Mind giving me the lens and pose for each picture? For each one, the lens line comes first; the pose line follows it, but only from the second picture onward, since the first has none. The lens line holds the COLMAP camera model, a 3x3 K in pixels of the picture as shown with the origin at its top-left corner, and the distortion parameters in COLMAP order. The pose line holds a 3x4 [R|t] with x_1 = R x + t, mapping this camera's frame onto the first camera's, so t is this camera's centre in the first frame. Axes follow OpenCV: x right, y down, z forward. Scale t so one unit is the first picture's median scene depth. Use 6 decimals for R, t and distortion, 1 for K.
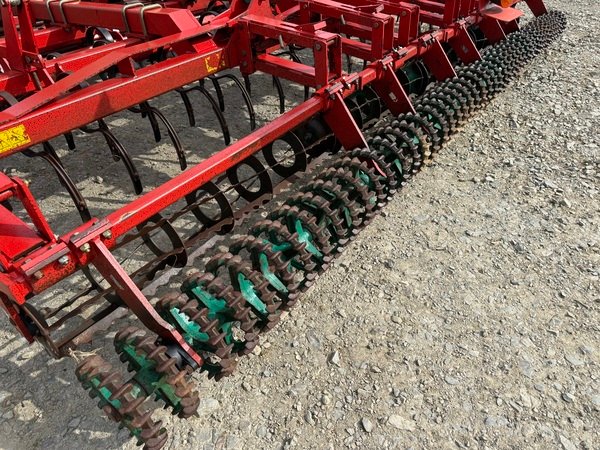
lens RADIAL K [[422.8, 0, 300.0], [0, 422.8, 225.0], [0, 0, 1]] dist [0.016248, -0.020432]
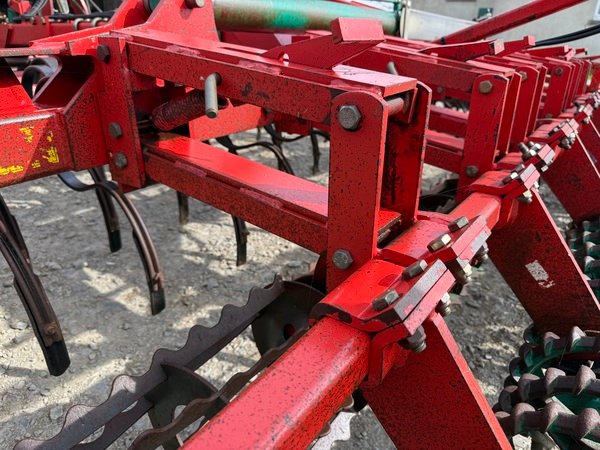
lens RADIAL K [[422.8, 0, 300.0], [0, 422.8, 225.0], [0, 0, 1]] dist [0.016248, -0.020432]
pose [[0.998230, 0.054885, 0.022893, 0.011068], [-0.048958, 0.977002, -0.207534, -0.278995], [-0.033756, 0.206046, 0.977960, 0.704532]]
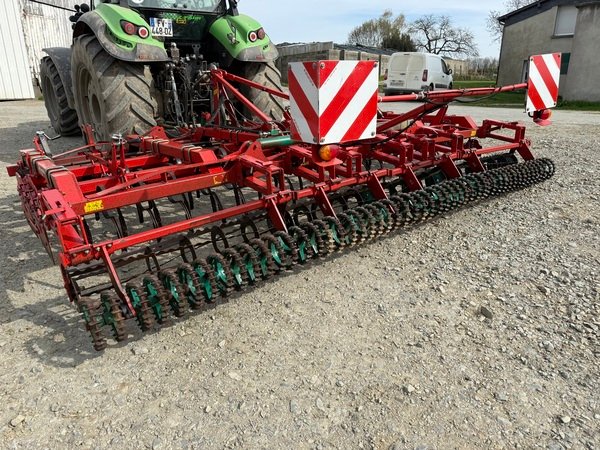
lens RADIAL K [[422.8, 0, 300.0], [0, 422.8, 225.0], [0, 0, 1]] dist [0.016248, -0.020432]
pose [[0.962542, 0.083656, -0.257902, 0.572846], [-0.150955, 0.955495, -0.253459, 0.177502], [0.225221, 0.282897, 0.932333, -0.466864]]
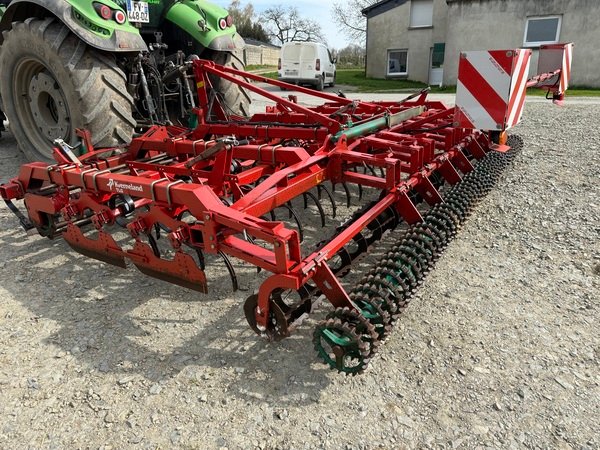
lens RADIAL K [[422.8, 0, 300.0], [0, 422.8, 225.0], [0, 0, 1]] dist [0.016248, -0.020432]
pose [[0.998247, -0.036617, 0.046508, -0.361082], [0.047084, 0.967366, -0.248969, 0.189782], [-0.035874, 0.250722, 0.967394, -0.508194]]
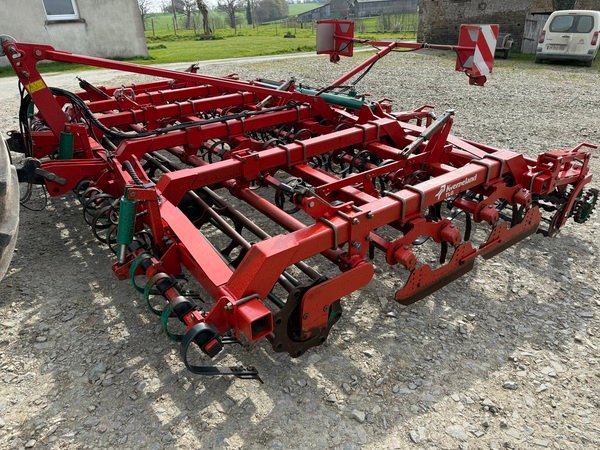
lens RADIAL K [[430.1, 0, 297.2], [0, 430.1, 221.7], [0, 0, 1]] dist [0.008986, -0.009370]
pose [[0.317871, -0.410750, 0.854542, -2.098880], [0.572479, 0.801600, 0.172353, -0.690602], [-0.755795, 0.434421, 0.489951, 0.597846]]
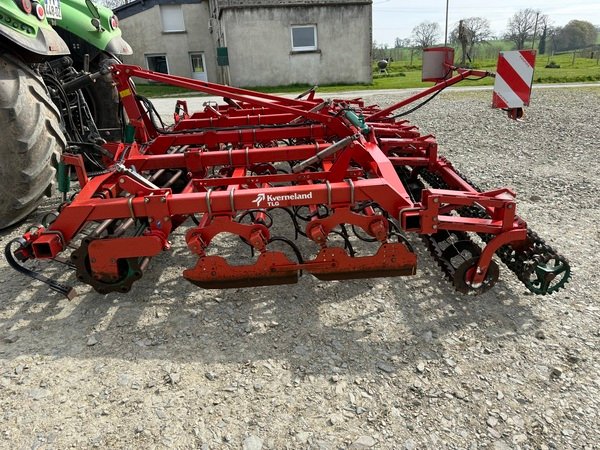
lens RADIAL K [[422.8, 0, 300.0], [0, 422.8, 225.0], [0, 0, 1]] dist [0.016248, -0.020432]
pose [[0.790944, -0.246489, 0.560045, -1.555173], [0.380836, 0.914694, -0.135272, -0.032535], [-0.478927, 0.320278, 0.817344, -0.232802]]
